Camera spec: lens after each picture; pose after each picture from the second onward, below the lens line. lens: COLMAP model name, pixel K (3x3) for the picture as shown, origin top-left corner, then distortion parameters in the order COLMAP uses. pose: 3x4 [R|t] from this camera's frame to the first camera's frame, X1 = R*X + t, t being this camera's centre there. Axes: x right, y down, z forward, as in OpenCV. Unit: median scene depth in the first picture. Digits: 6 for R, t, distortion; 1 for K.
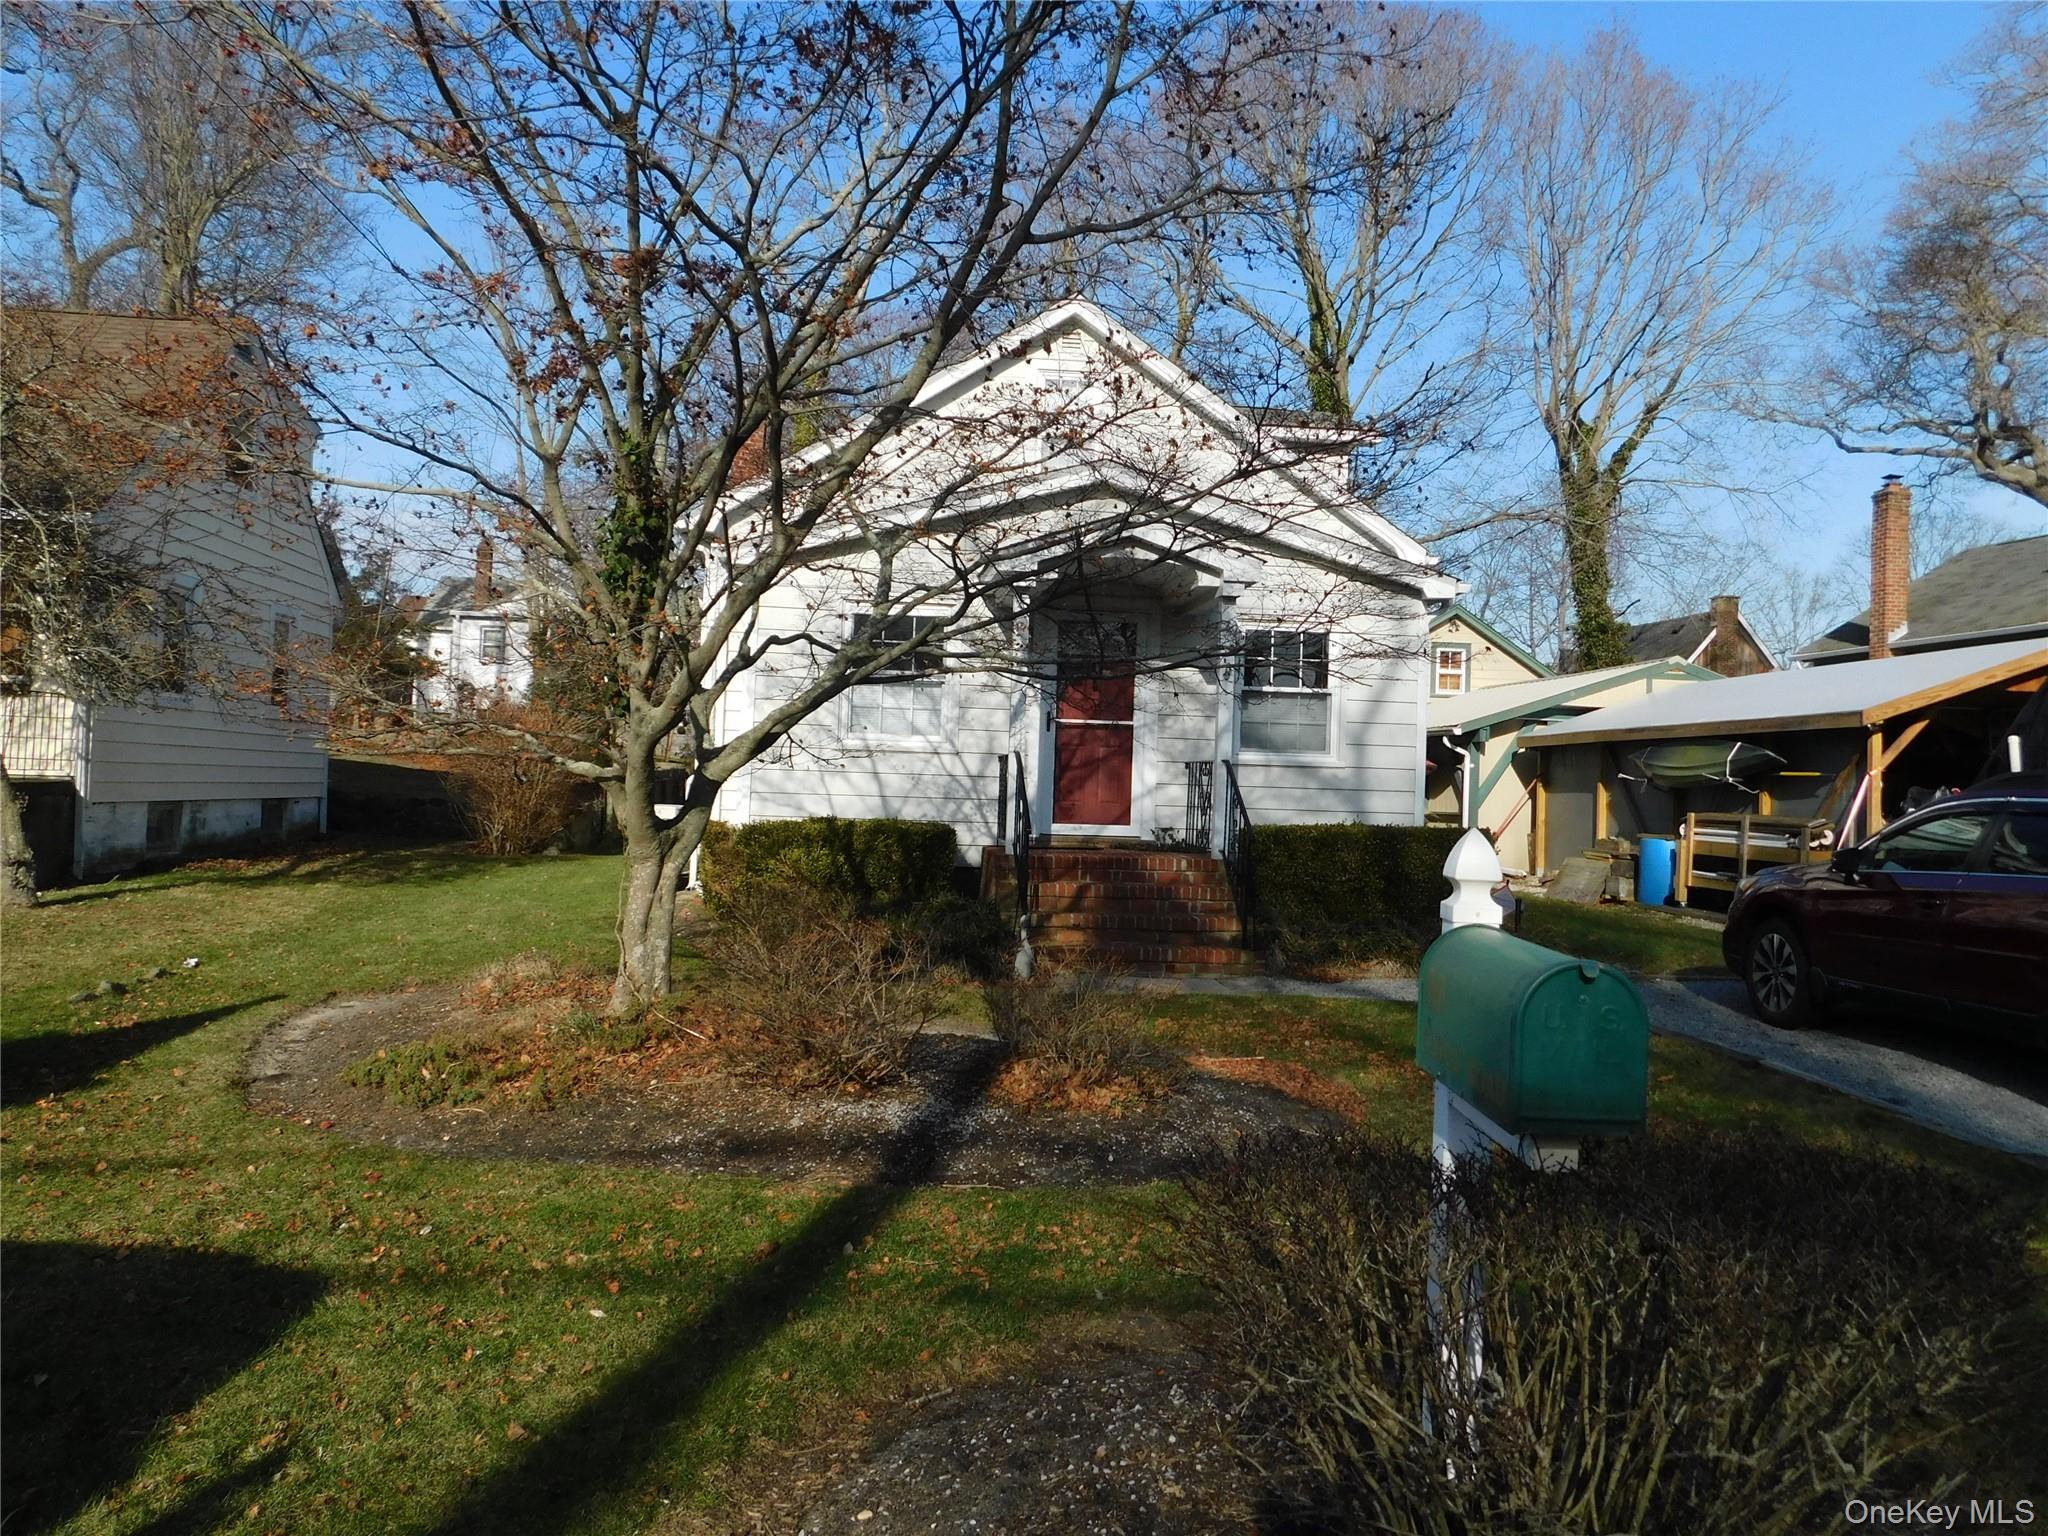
lens RADIAL K [[1572.9, 0, 1014.9], [0, 1572.9, 749.3], [0, 0, 1]] dist [0.000203, 0.005096]
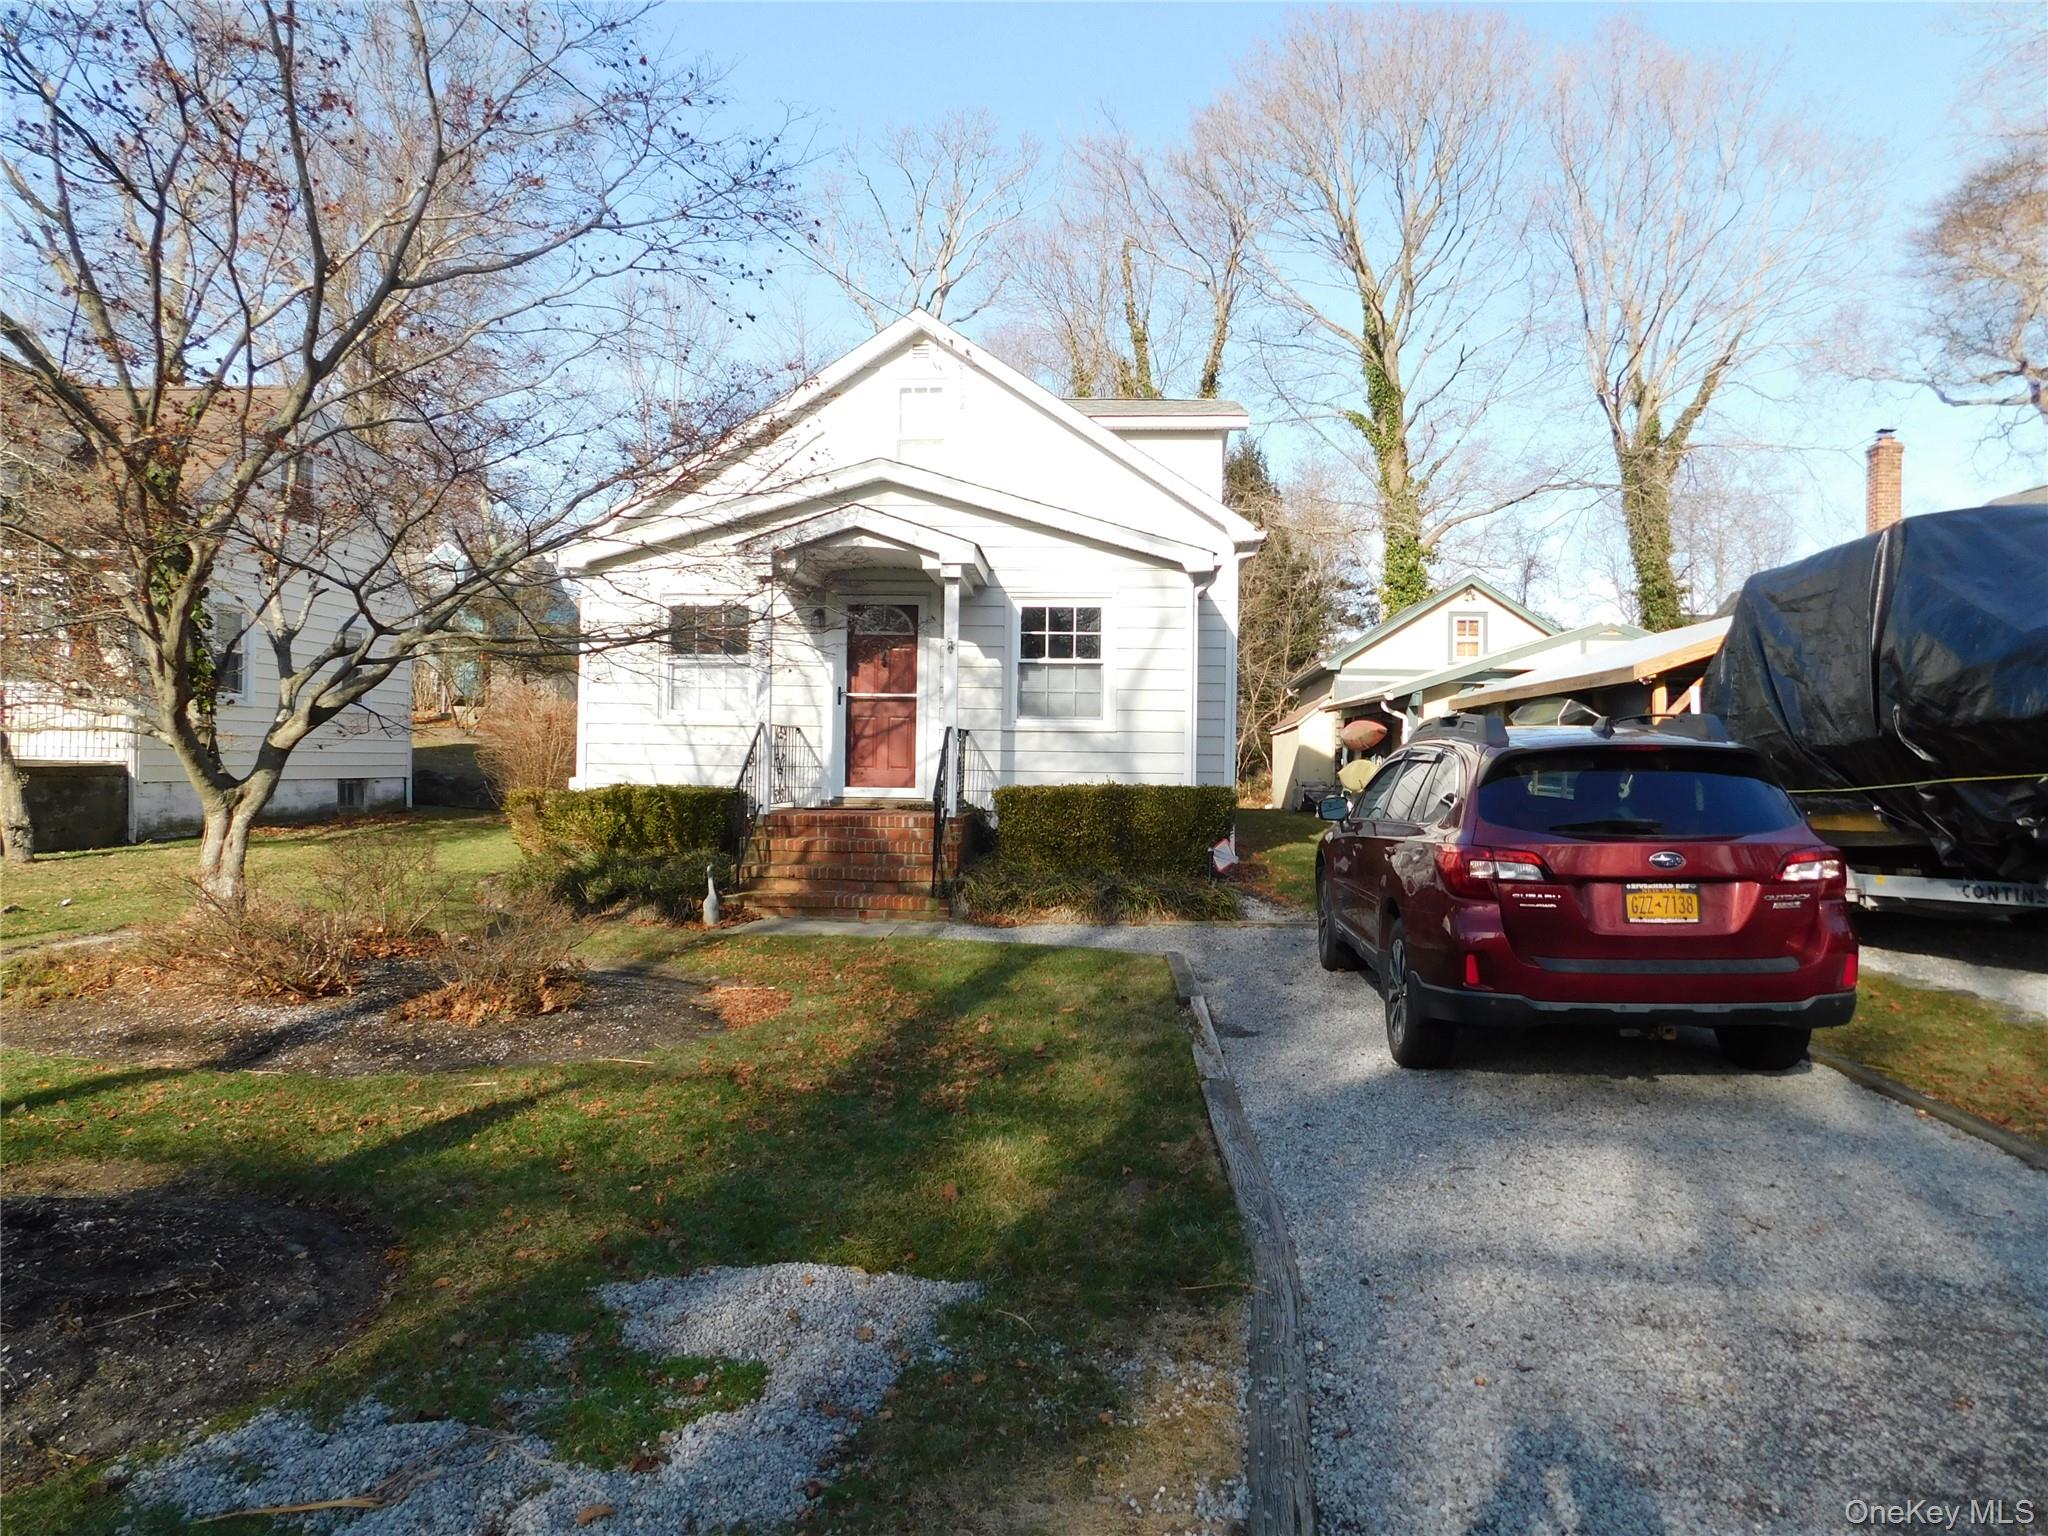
lens RADIAL K [[1449.5, 0, 1021.0], [0, 1449.5, 767.7], [0, 0, 1]] dist [-0.054020, 0.010393]
pose [[0.981427, -0.017159, -0.191065, 0.284502], [0.022355, 0.999436, 0.025074, 0.008498], [0.190527, -0.028880, 0.981257, 0.012235]]
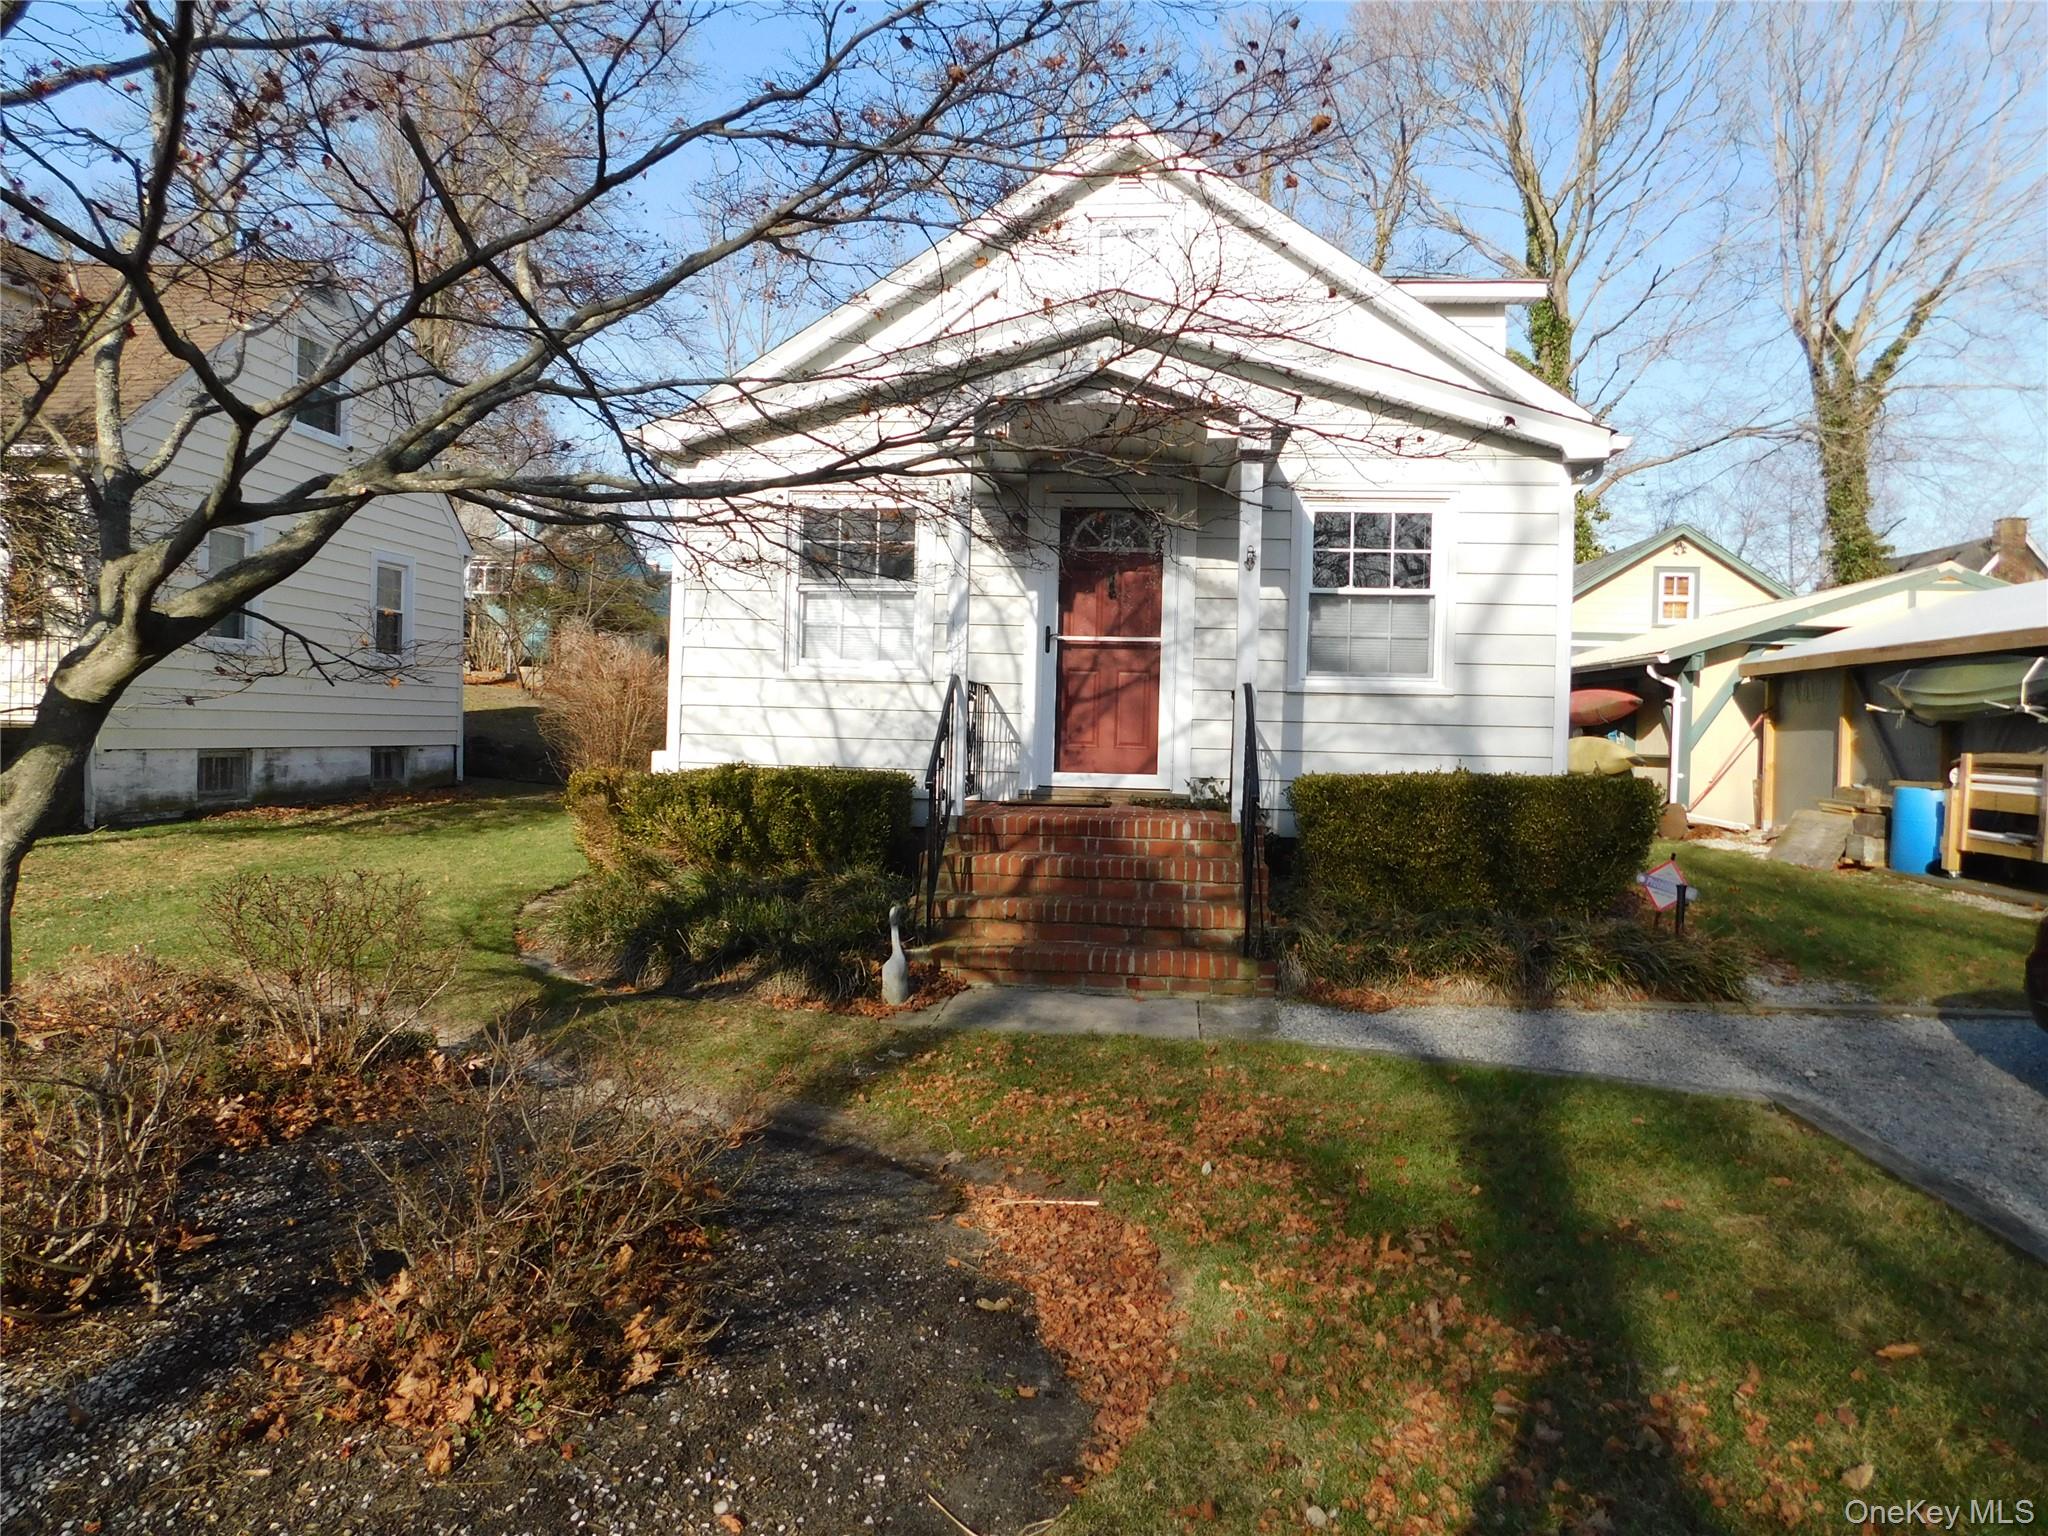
lens RADIAL K [[1349.3, 0, 1026.2], [0, 1349.3, 749.0], [0, 0, 1]] dist [-0.073376, 0.058165]
pose [[0.977169, -0.004851, -0.212407, 0.125251], [0.012373, 0.999342, 0.034098, 0.010888], [0.212102, -0.035948, 0.976586, 0.290897]]
